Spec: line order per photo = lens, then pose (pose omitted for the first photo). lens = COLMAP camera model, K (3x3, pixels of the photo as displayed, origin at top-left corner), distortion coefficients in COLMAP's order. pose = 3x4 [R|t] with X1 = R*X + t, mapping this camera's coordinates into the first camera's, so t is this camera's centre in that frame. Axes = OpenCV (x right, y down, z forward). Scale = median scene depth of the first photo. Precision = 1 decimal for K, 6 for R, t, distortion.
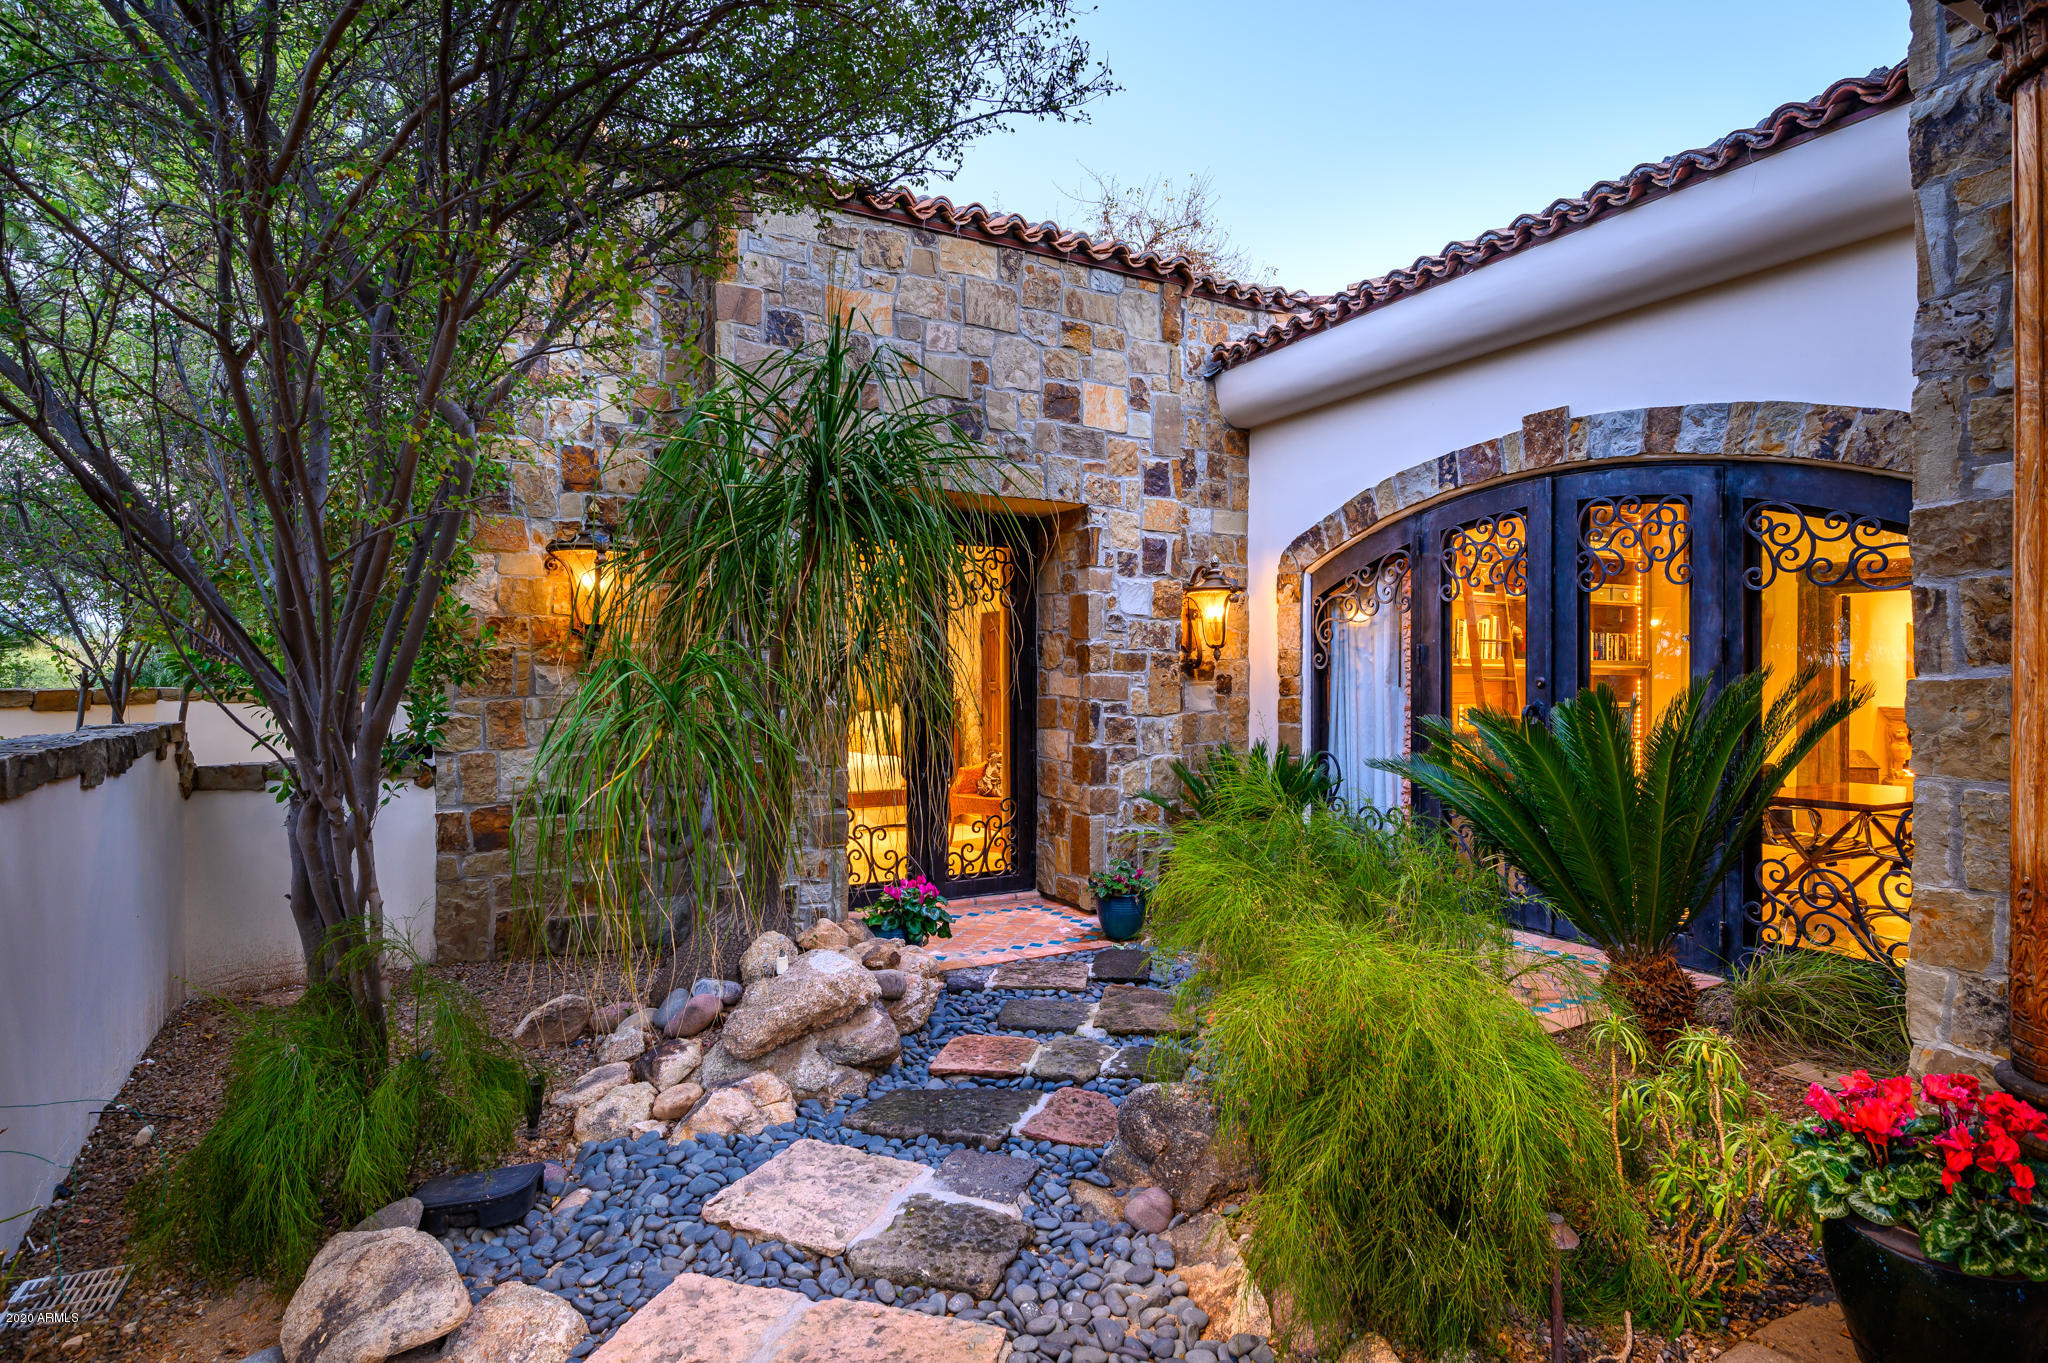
lens RADIAL K [[1036.3, 0, 1024.0], [0, 1036.3, 681.5], [0, 0, 1]] dist [0.000439, -0.000103]
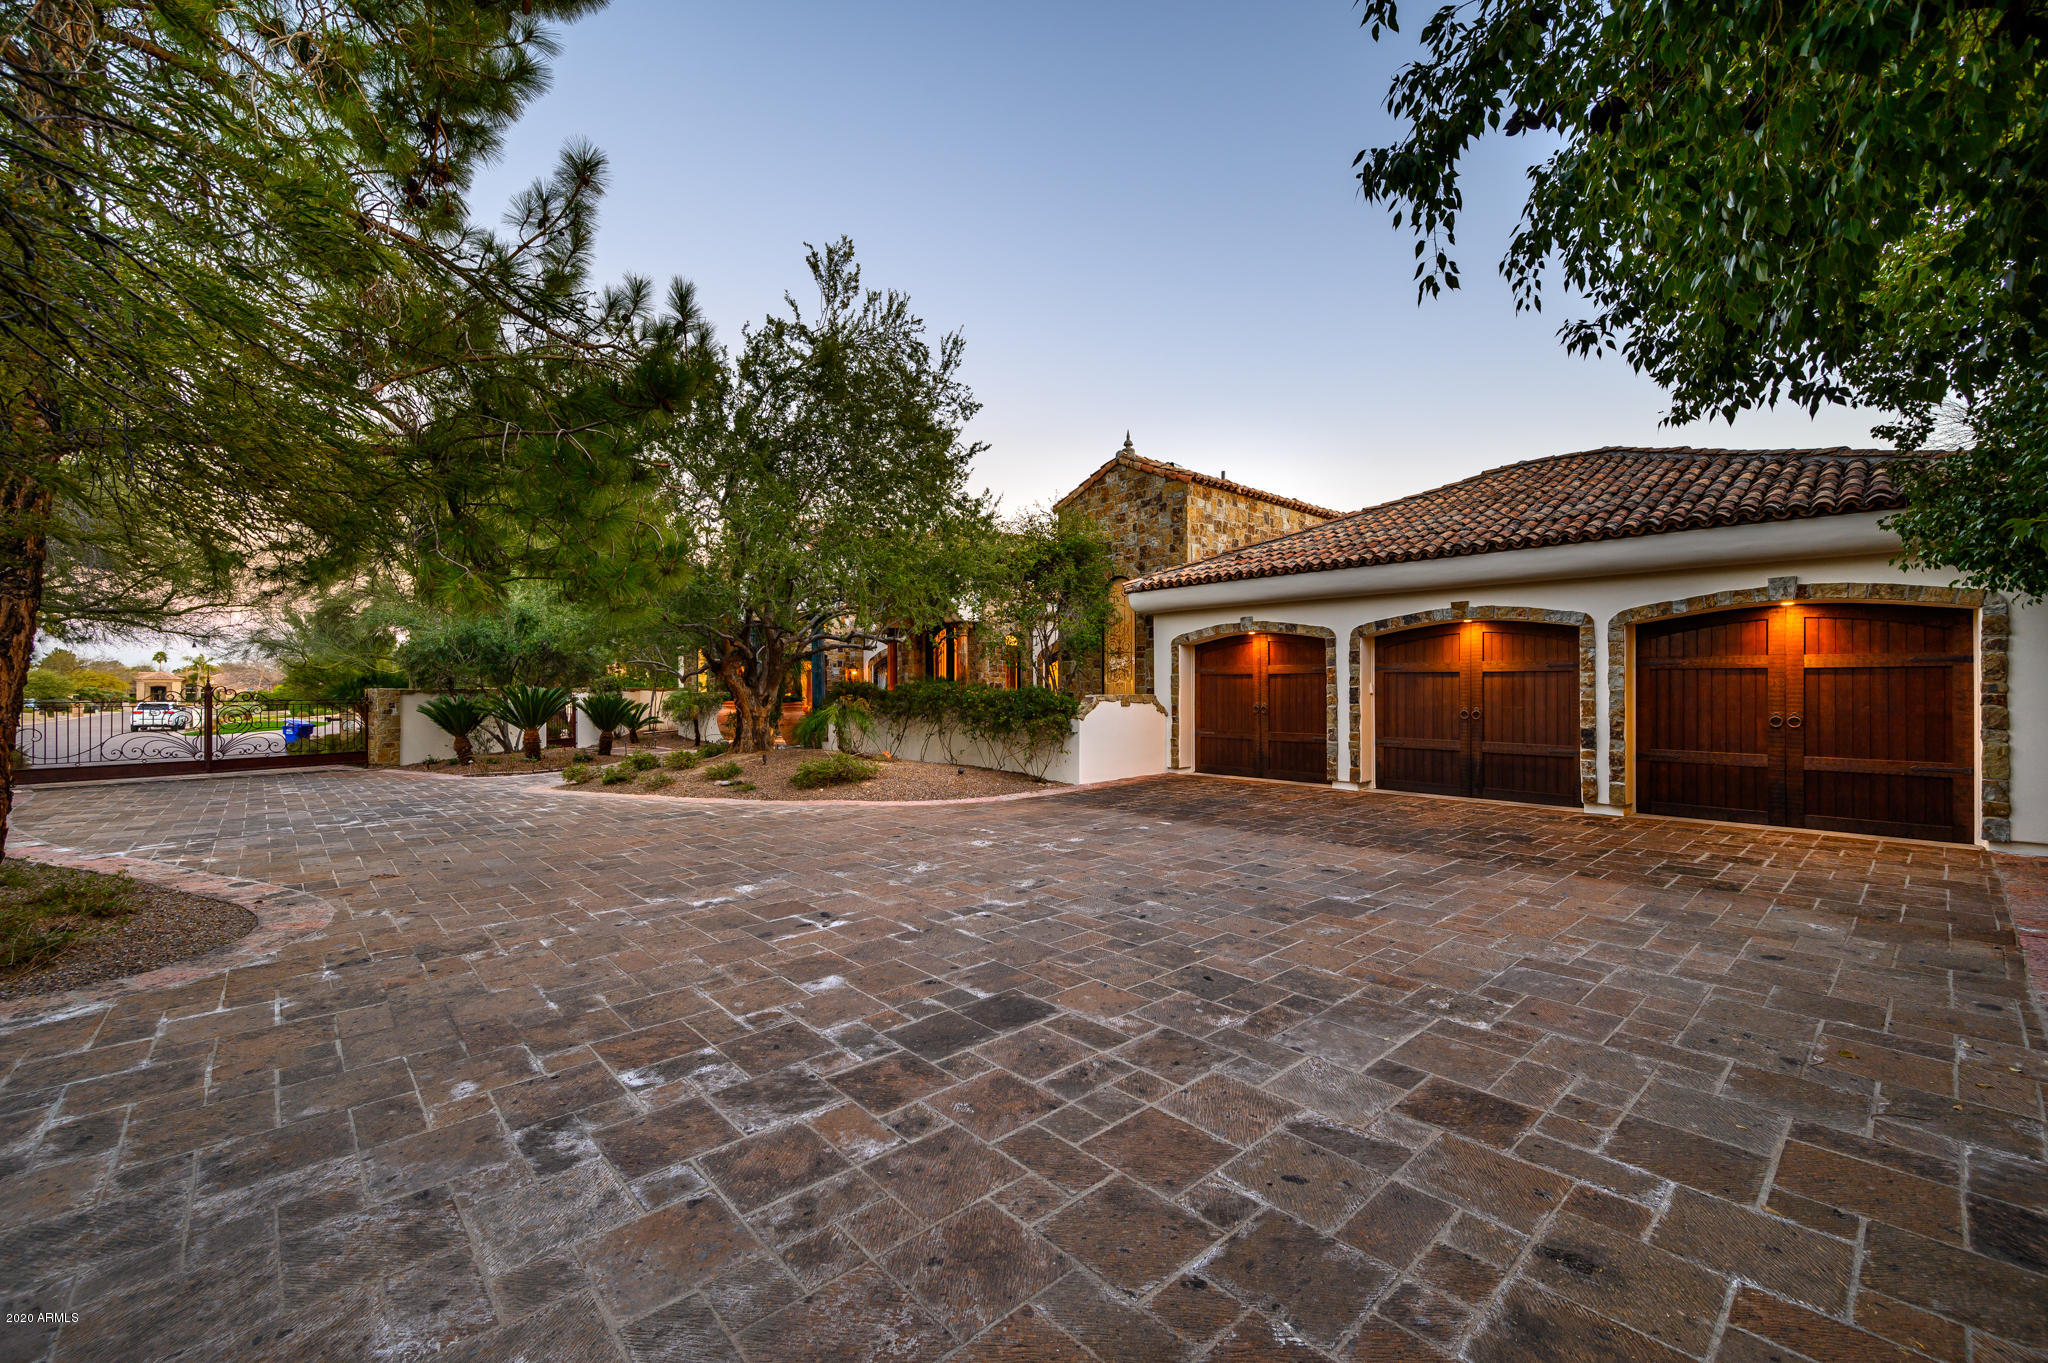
lens RADIAL K [[837.1, 0, 1024.0], [0, 837.1, 681.5], [0, 0, 1]] dist [-0.000575, 0.000927]
pose [[0.973768, 0.000394, 0.227543, 0.089012], [0.002971, 0.999891, -0.014445, 0.045721], [-0.227524, 0.014742, 0.973661, -4.247494]]
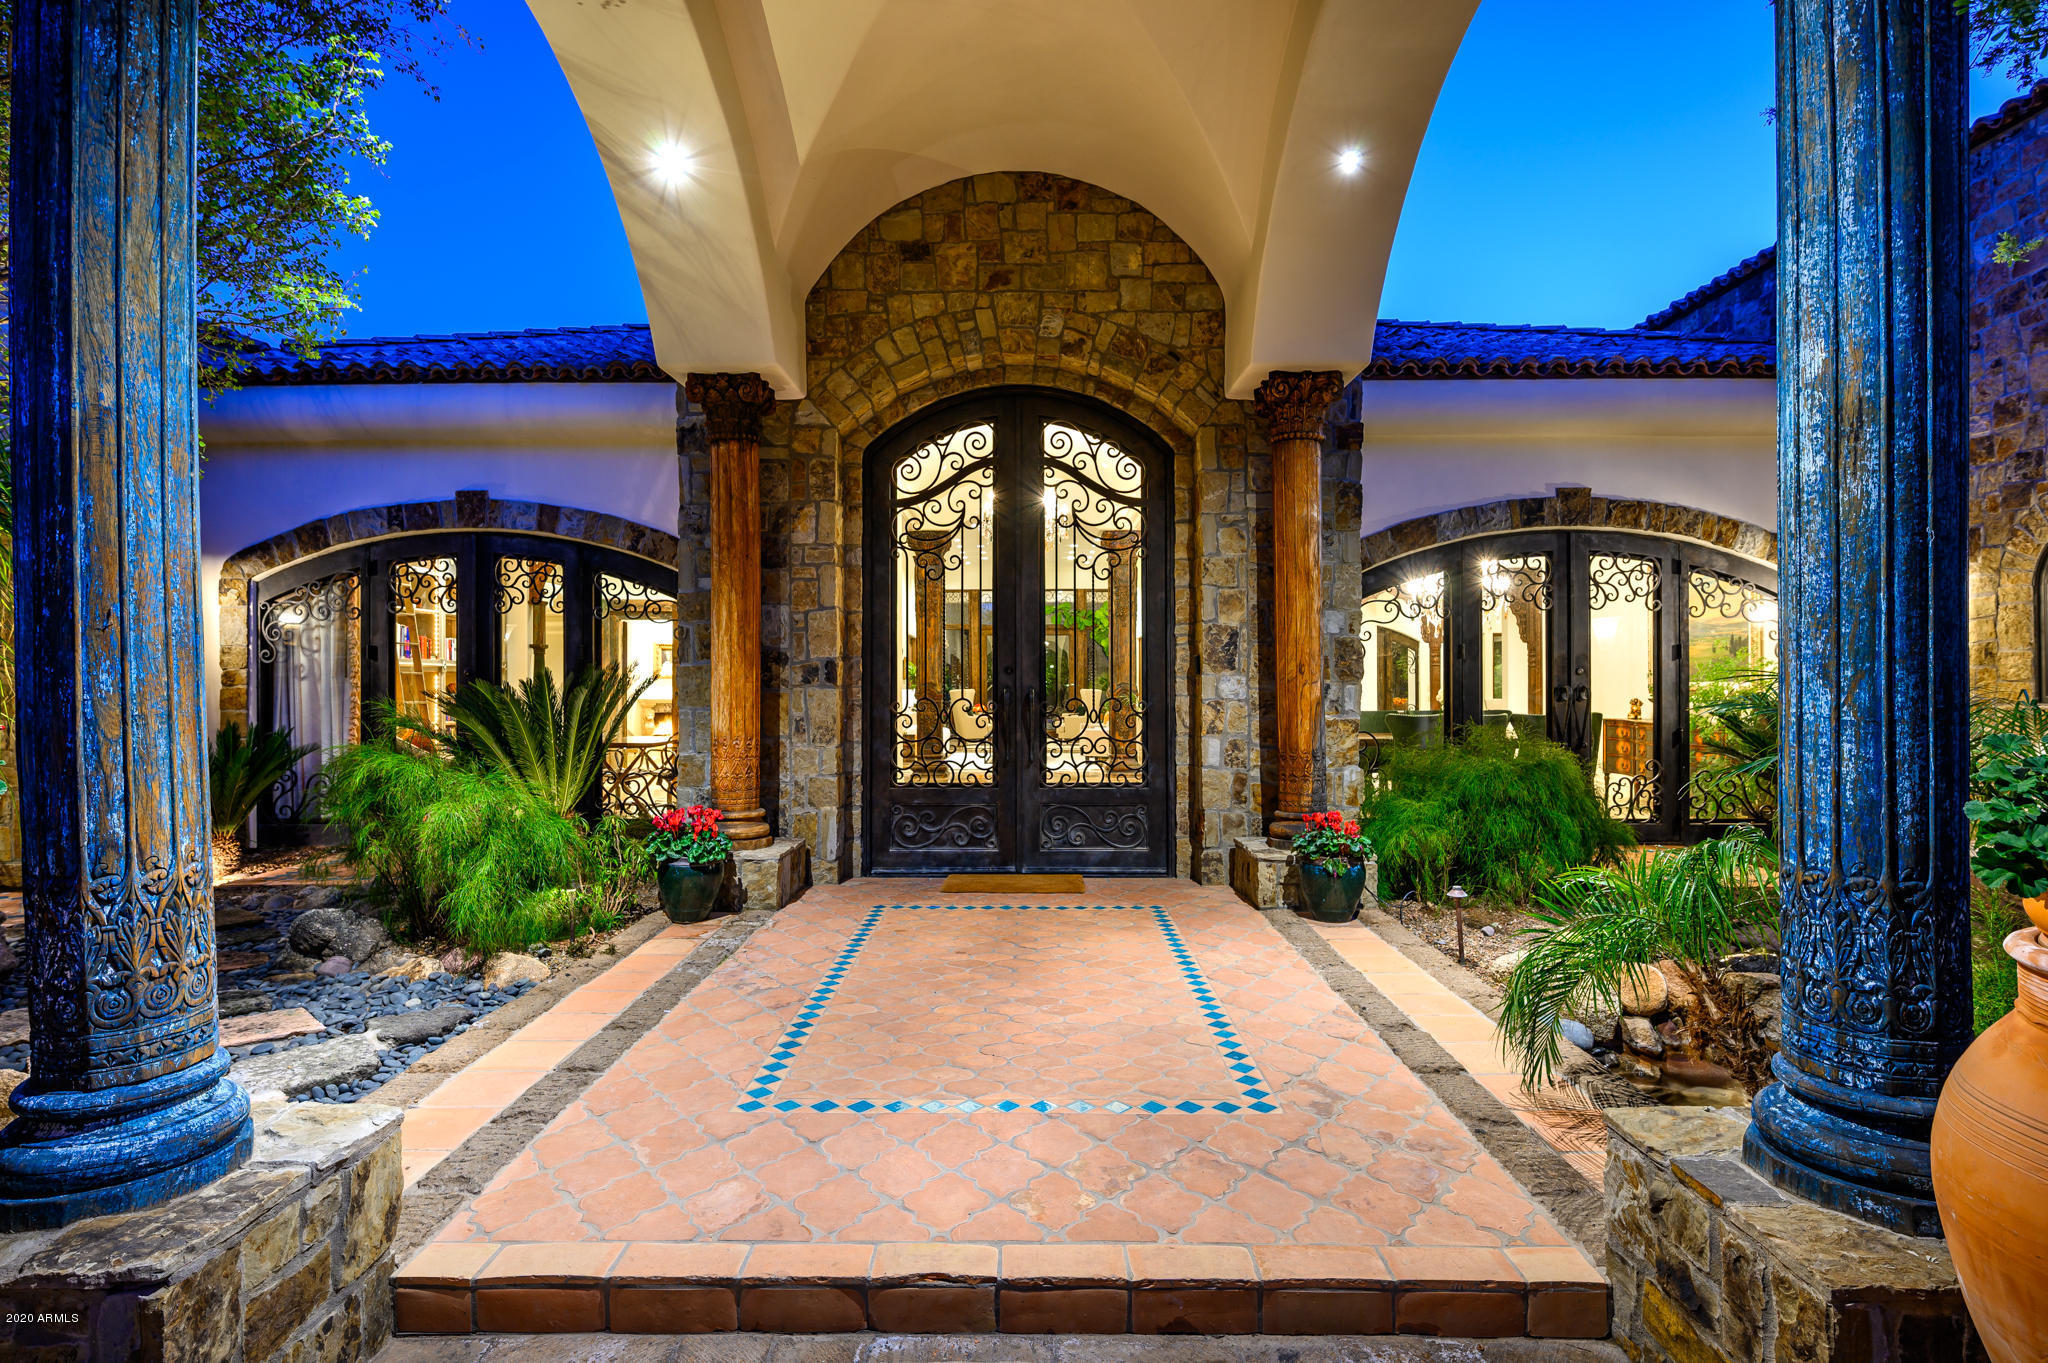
lens RADIAL K [[1085.7, 0, 1024.0], [0, 1085.7, 681.5], [0, 0, 1]] dist [0.003451, 0.000466]
pose [[0.500644, 0.001970, 0.865651, -0.451072], [0.007437, 0.999951, -0.006577, 0.029650], [-0.865621, 0.009730, 0.500605, -0.465278]]
